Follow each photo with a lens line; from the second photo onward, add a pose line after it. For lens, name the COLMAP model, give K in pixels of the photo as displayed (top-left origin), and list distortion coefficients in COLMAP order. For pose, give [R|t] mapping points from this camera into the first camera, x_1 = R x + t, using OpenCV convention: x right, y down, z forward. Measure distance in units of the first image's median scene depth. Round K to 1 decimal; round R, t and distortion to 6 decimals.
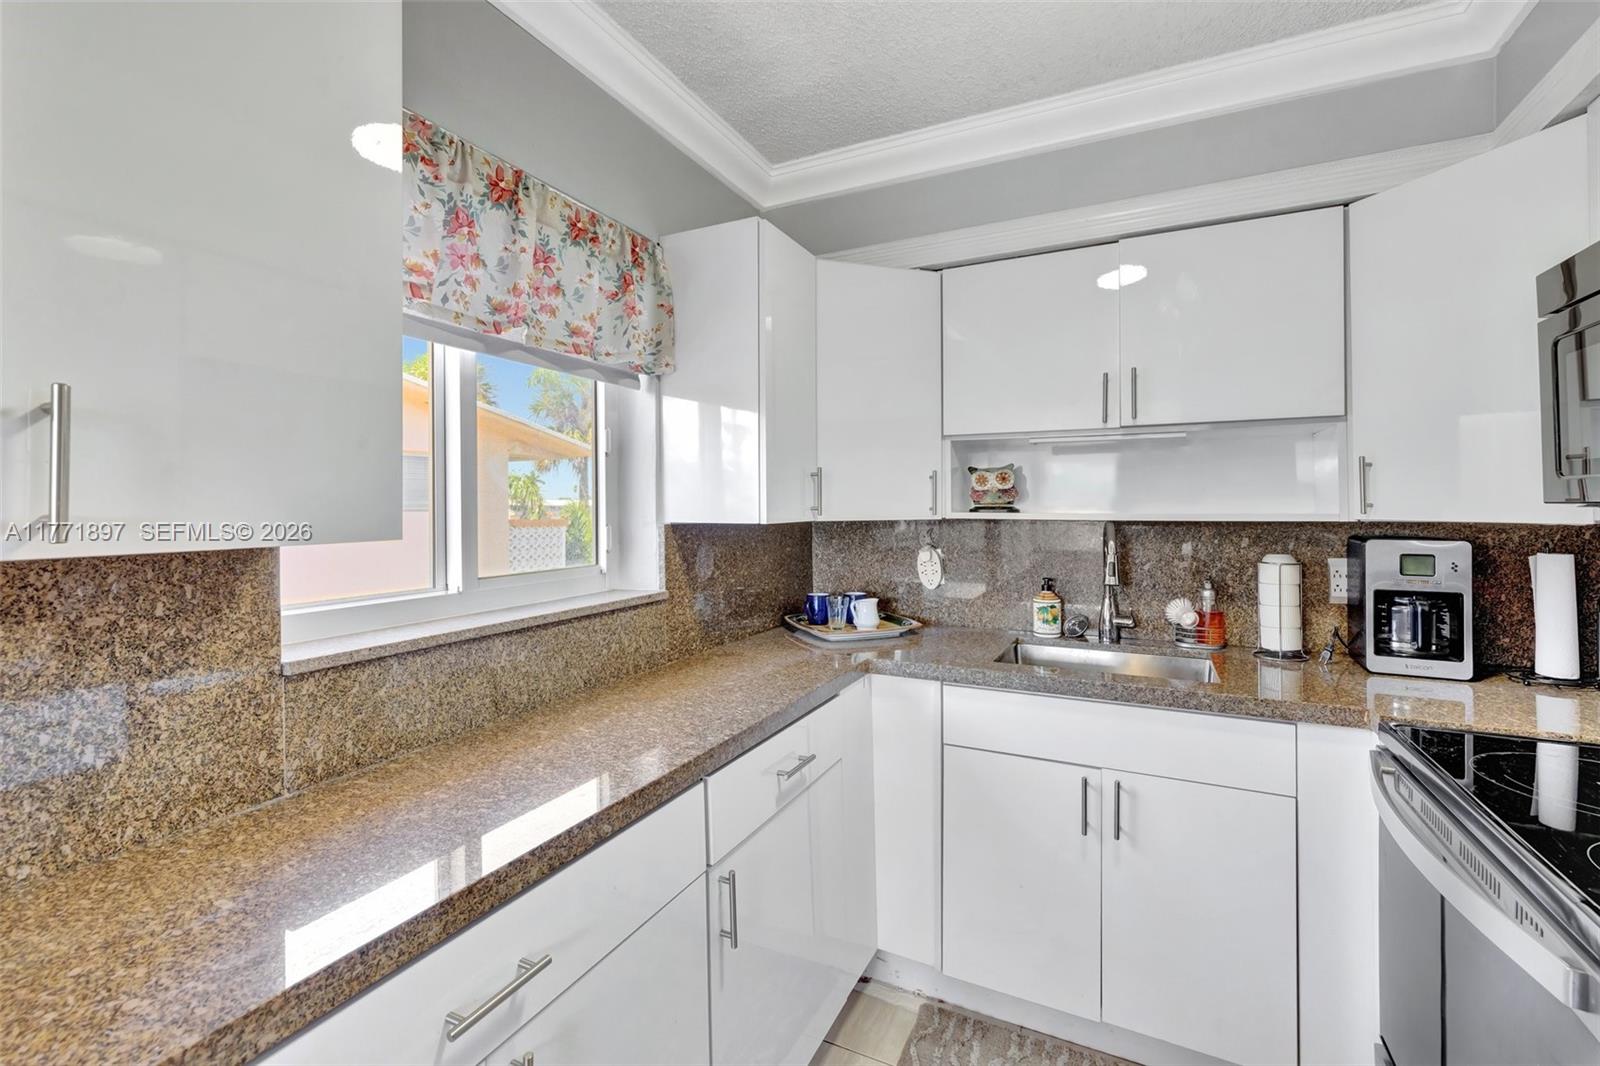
lens RADIAL K [[693.9, 0, 794.6], [0, 693.9, 503.1], [0, 0, 1]] dist [0.000573, 0.000001]
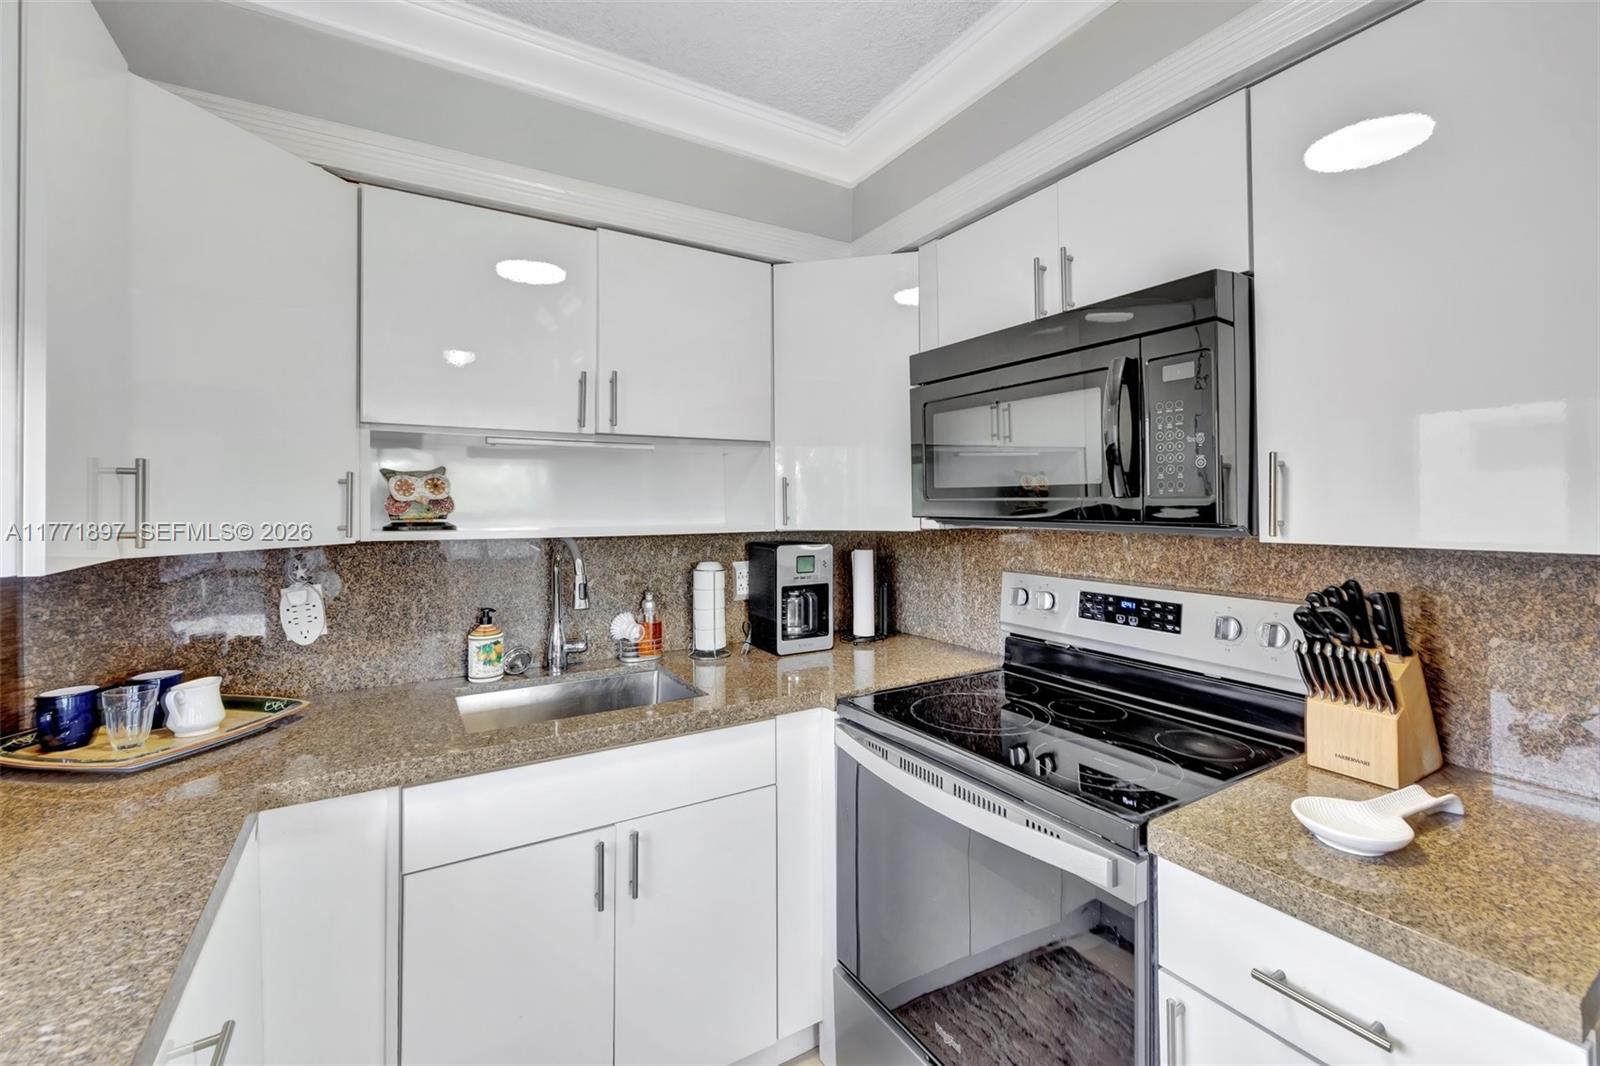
lens RADIAL K [[678.6, 0, 801.5], [0, 678.6, 499.7], [0, 0, 1]] dist [-0.003640, -0.000609]
pose [[0.531217, 0.008184, 0.847196, -0.137078], [0.000355, 0.999951, -0.009883, -0.014273], [-0.847236, 0.005551, 0.531188, 0.301735]]
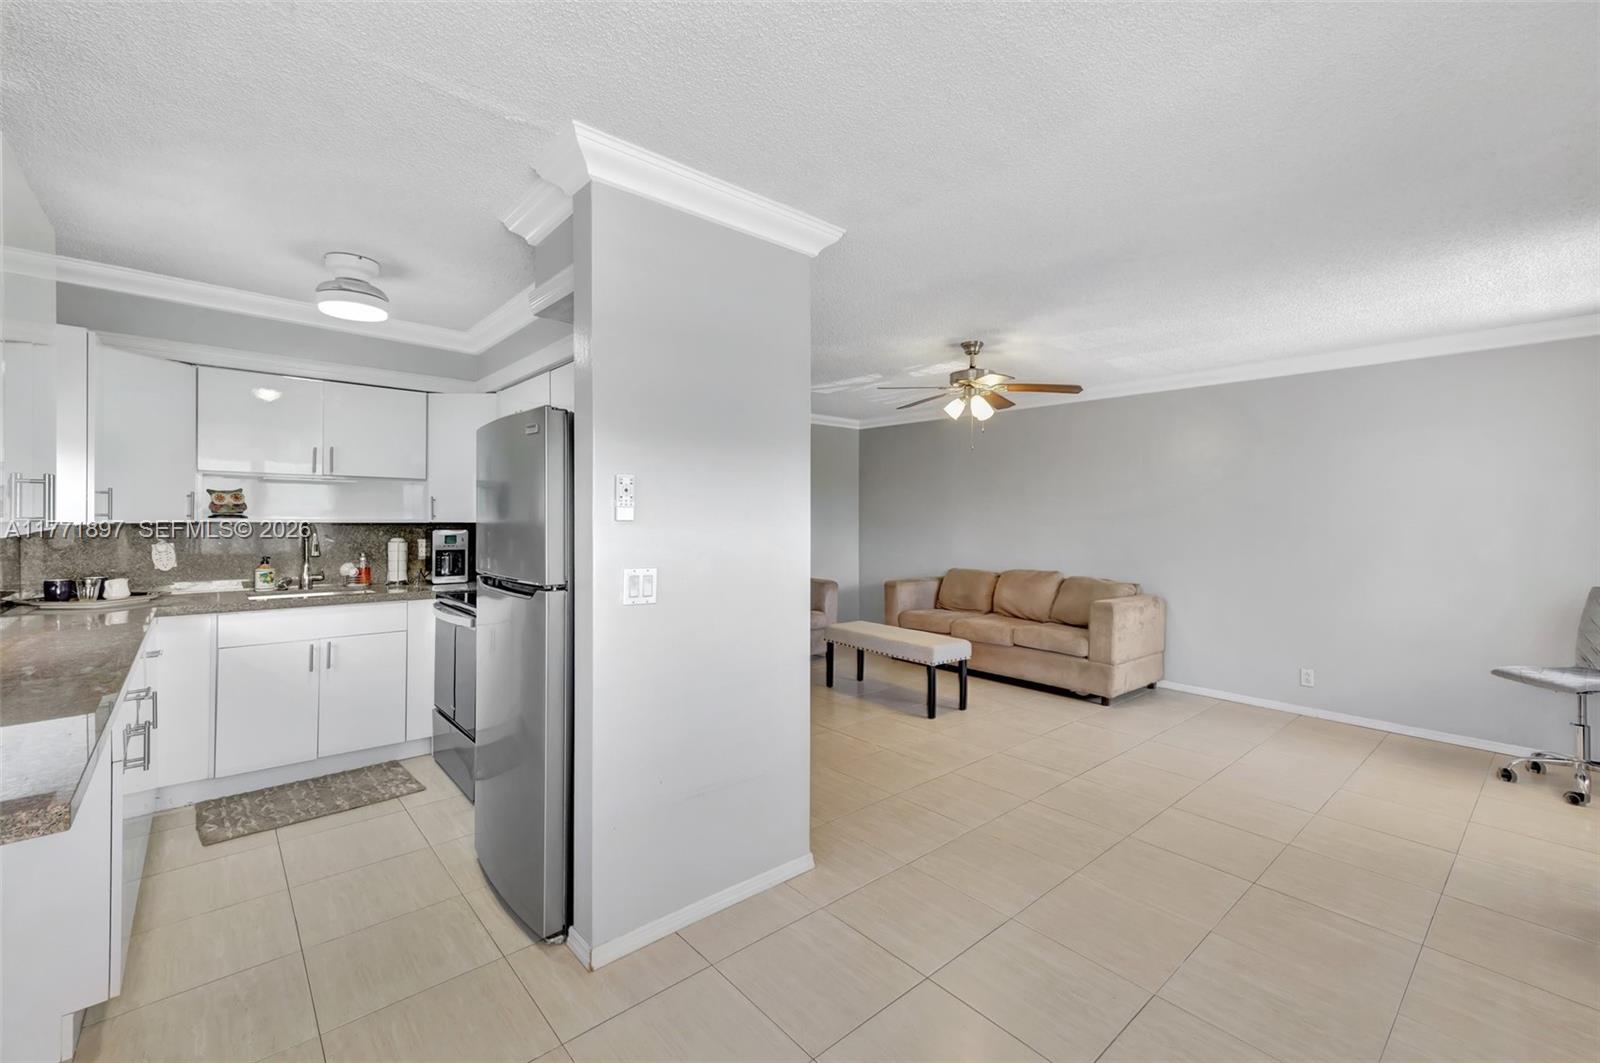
lens RADIAL K [[670.4, 0, 806.6], [0, 670.4, 523.1], [0, 0, 1]] dist [0.014820, -0.000385]
pose [[0.366498, -0.000951, 0.930418, -0.808774], [-0.016005, 0.999845, 0.007327, -0.009503], [-0.930281, -0.017576, 0.366426, -0.980755]]
